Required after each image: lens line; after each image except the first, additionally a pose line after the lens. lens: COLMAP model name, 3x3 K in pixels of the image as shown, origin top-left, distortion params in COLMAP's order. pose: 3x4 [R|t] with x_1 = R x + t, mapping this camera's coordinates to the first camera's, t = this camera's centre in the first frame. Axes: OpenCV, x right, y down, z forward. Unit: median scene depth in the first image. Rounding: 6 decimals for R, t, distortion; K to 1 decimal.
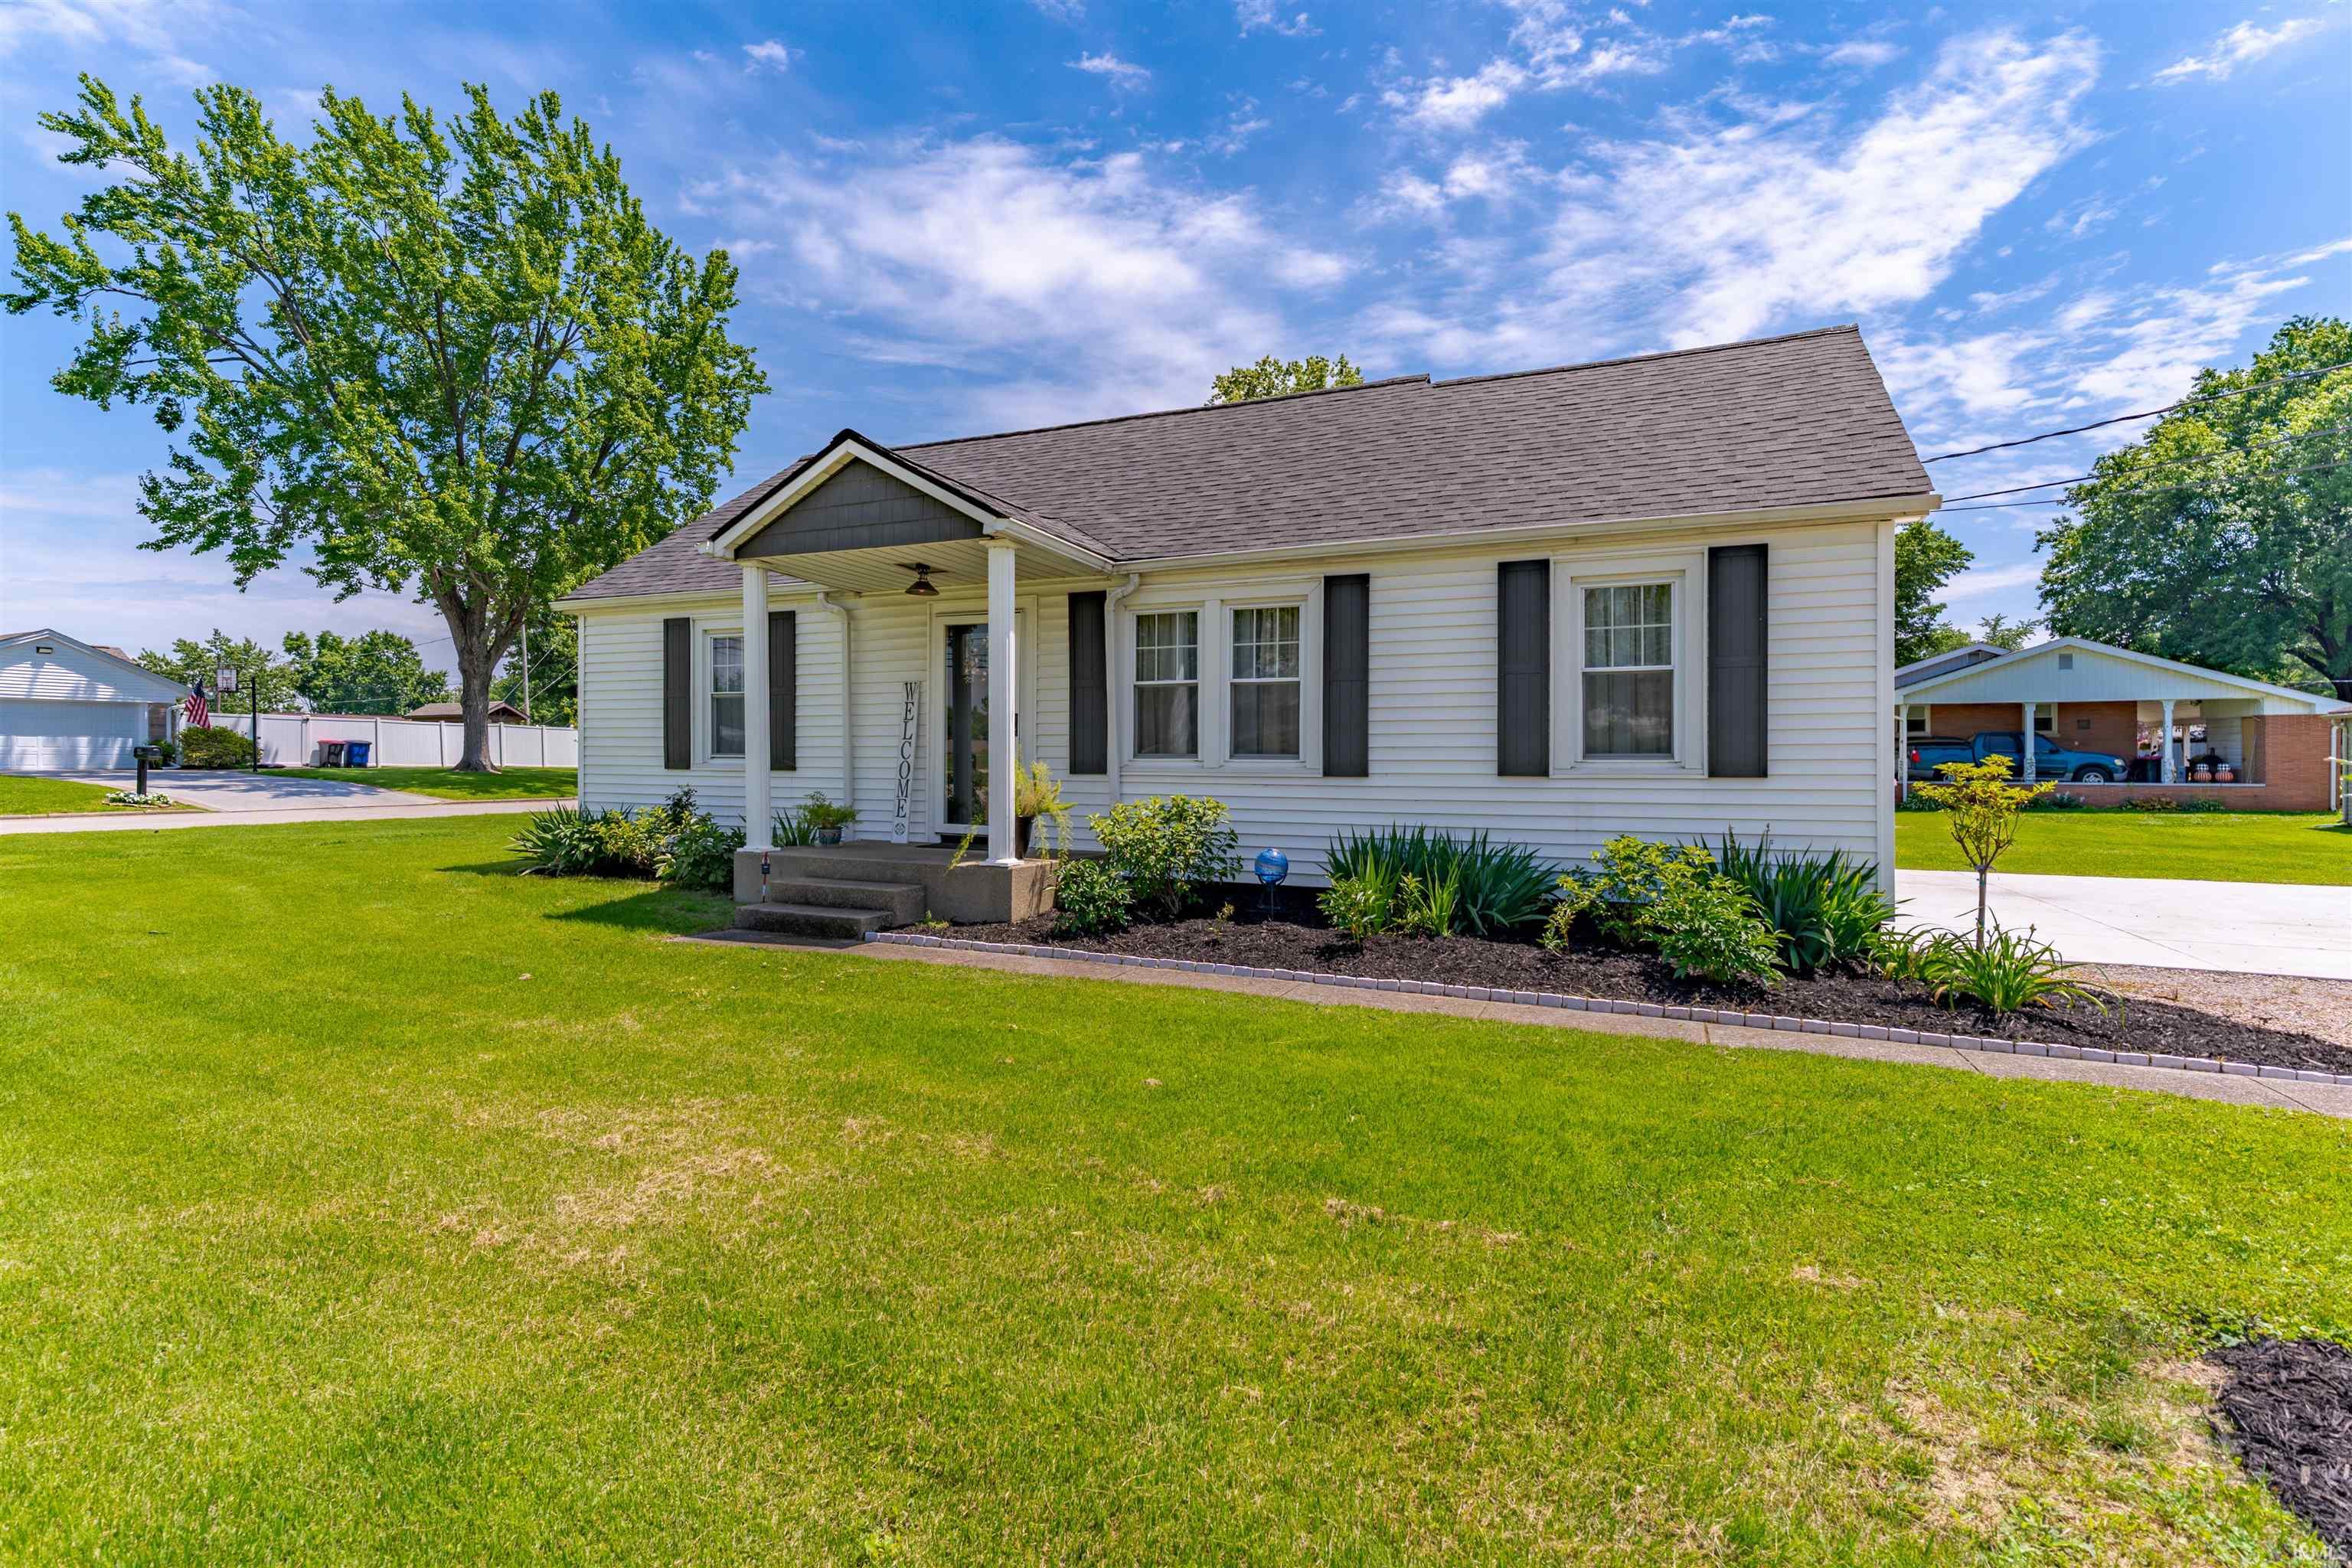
lens RADIAL K [[1135.4, 0, 1175.8], [0, 1135.4, 759.7], [0, 0, 1]] dist [0.002949, -0.002141]
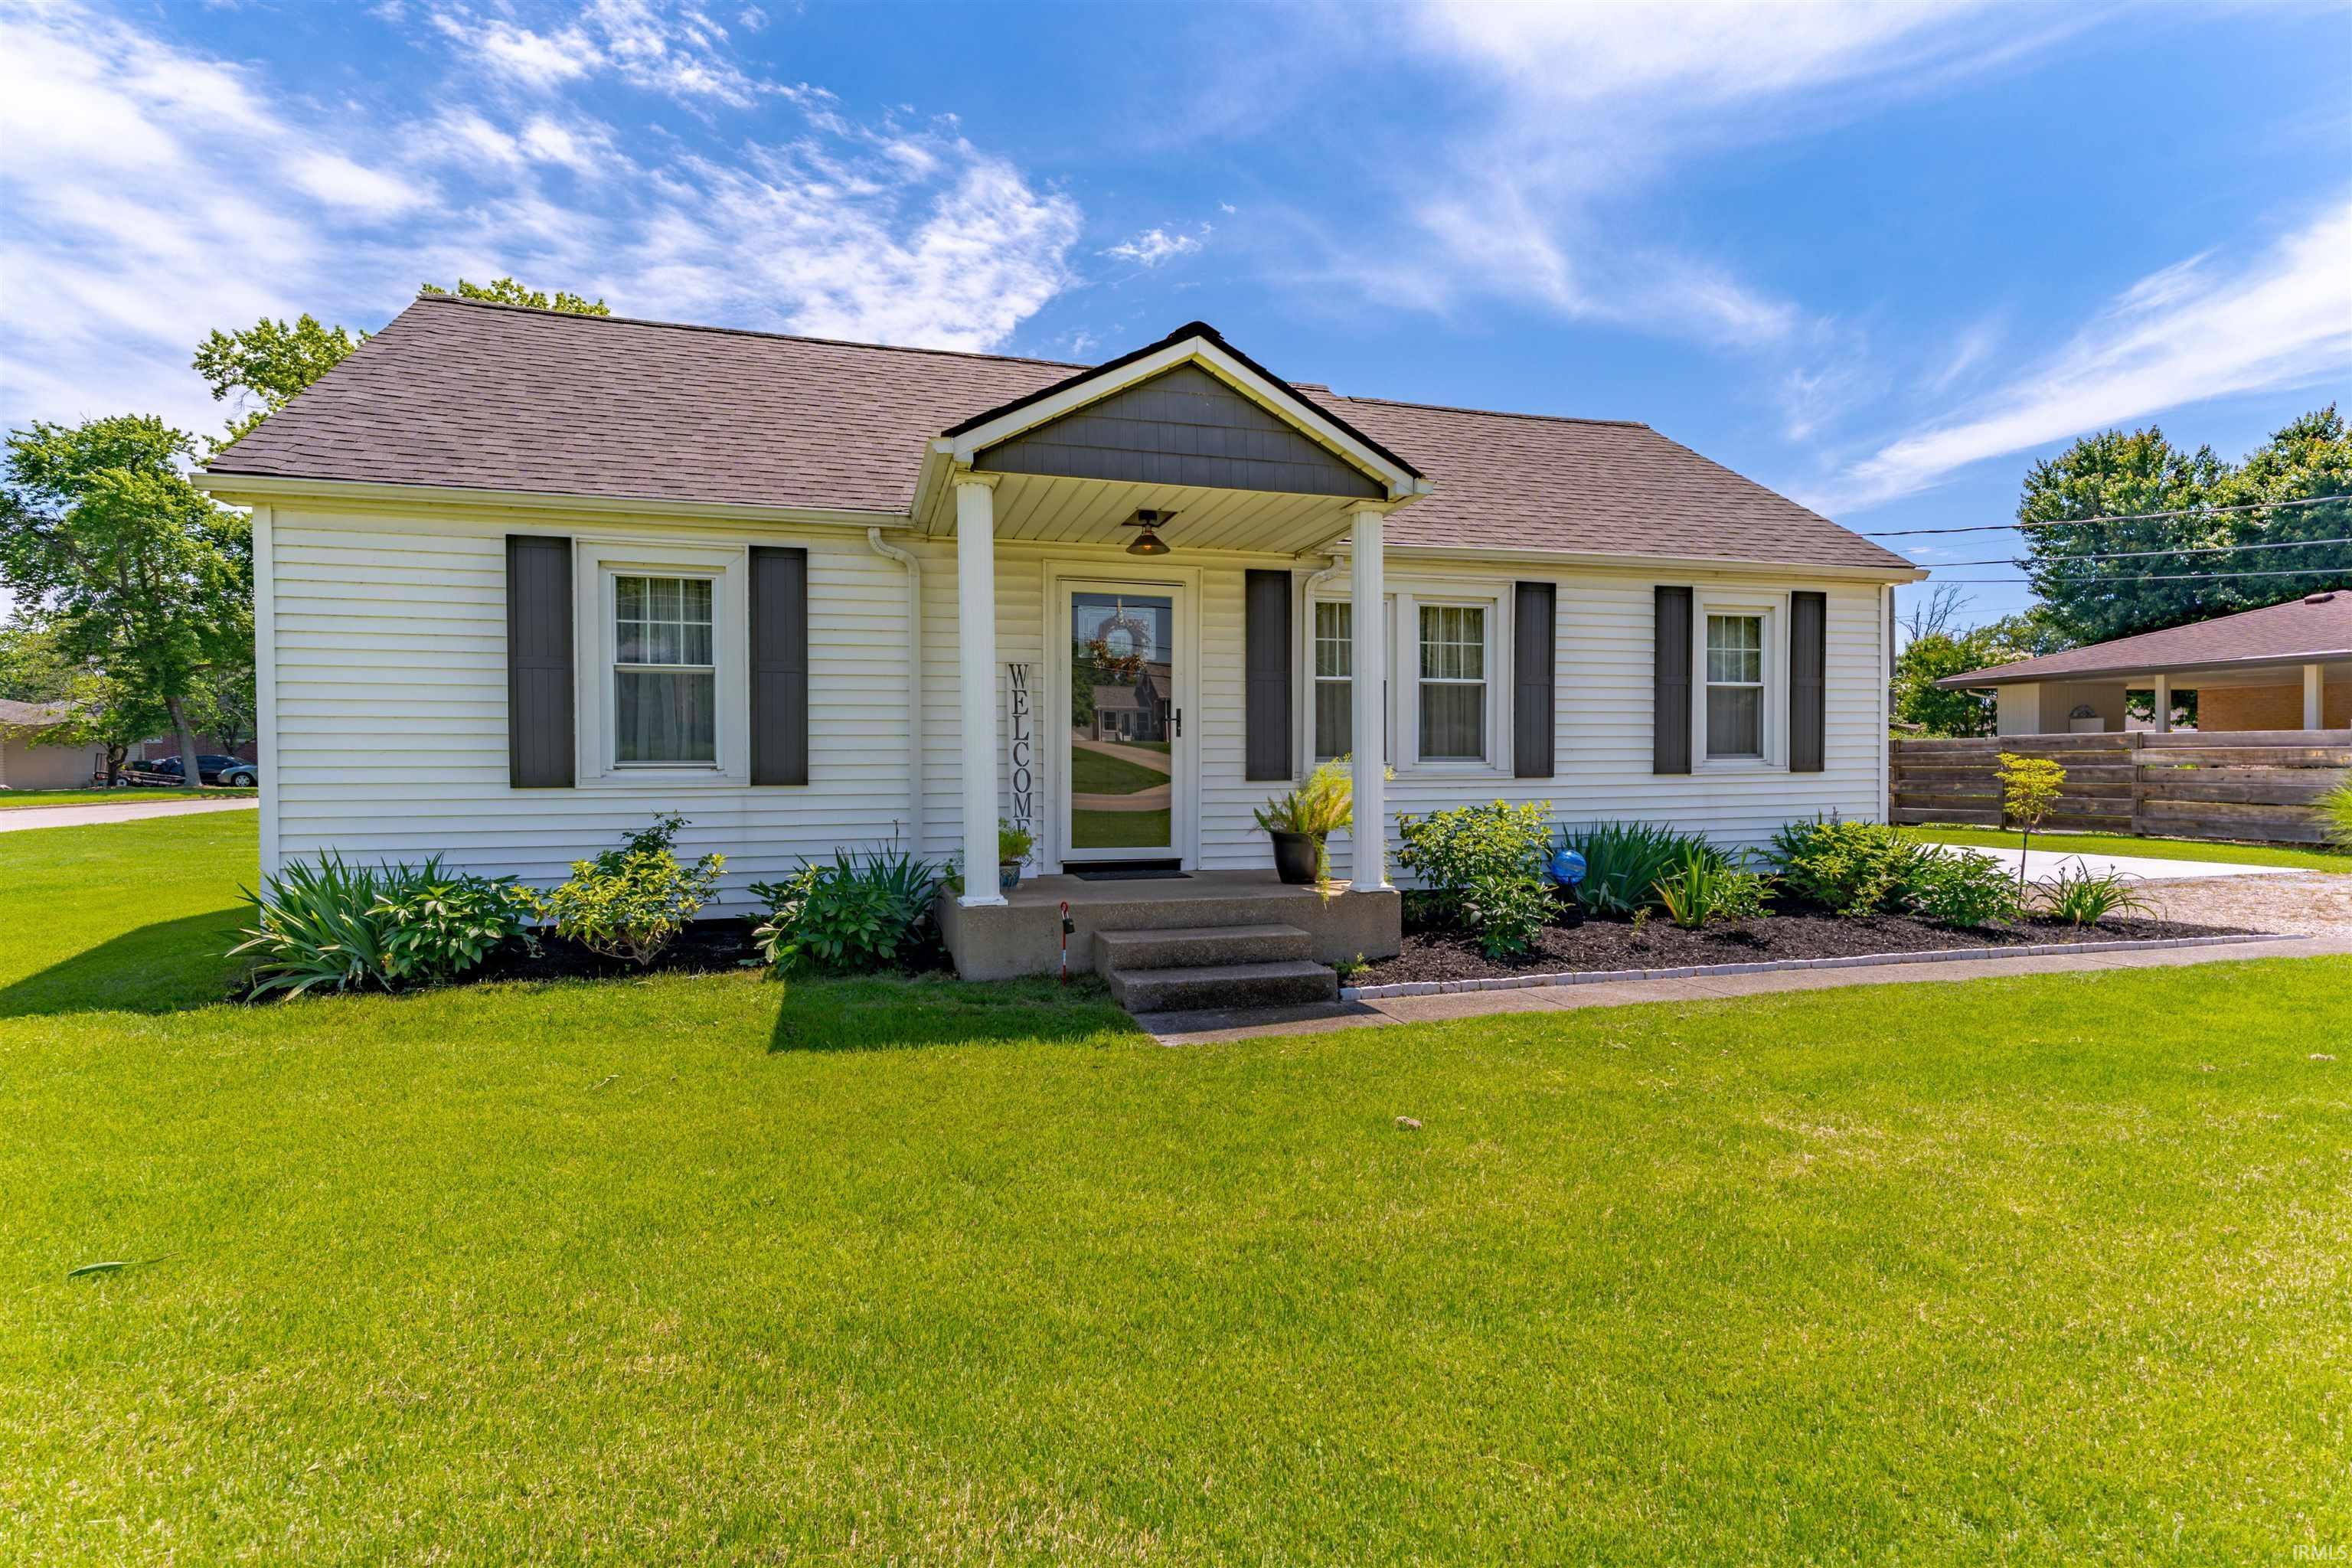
lens RADIAL K [[1135.4, 0, 1169.1], [0, 1135.4, 788.1], [0, 0, 1]] dist [0.002949, -0.002141]
pose [[0.757886, -0.023349, 0.651970, -0.227352], [0.007990, 0.999617, 0.026511, -0.001771], [-0.652339, -0.014883, 0.757782, 0.127734]]
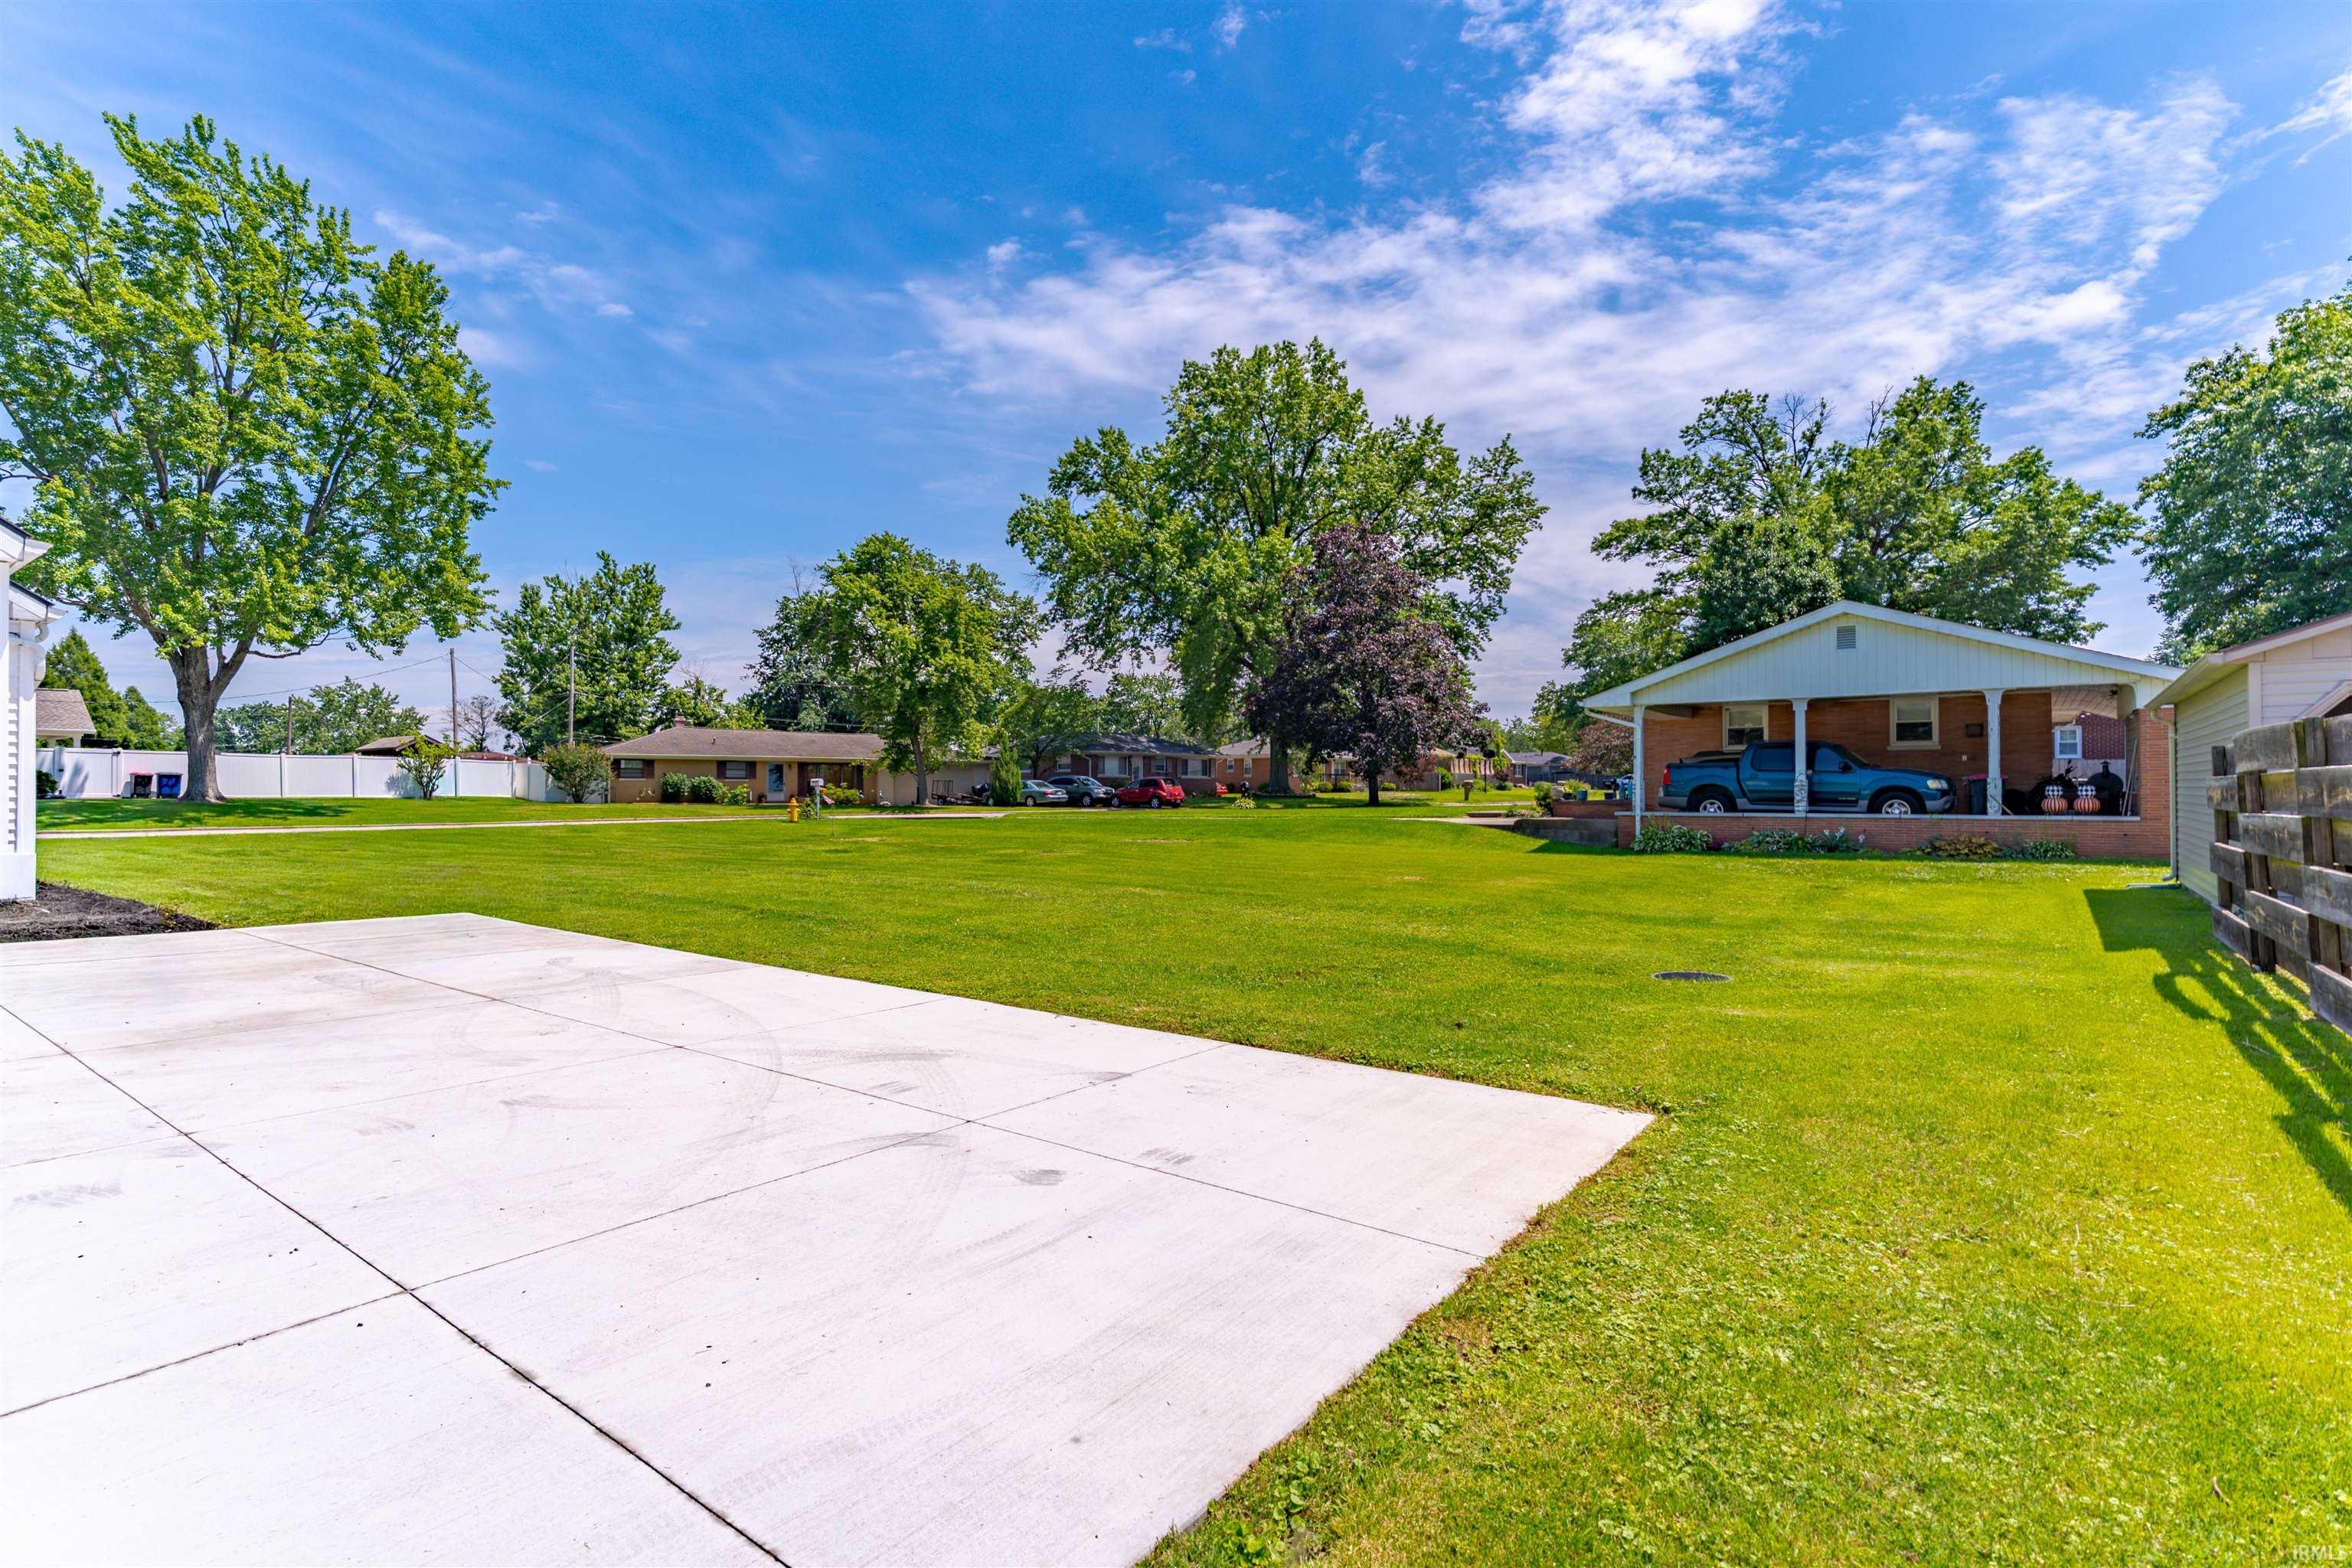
lens RADIAL K [[1135.4, 0, 1192.4], [0, 1135.4, 767.4], [0, 0, 1]] dist [0.002949, -0.002141]
pose [[0.976290, -0.008089, -0.216315, 0.554386], [0.003672, 0.999777, -0.020813, 0.004757], [0.216435, 0.019525, 0.976102, 0.253378]]
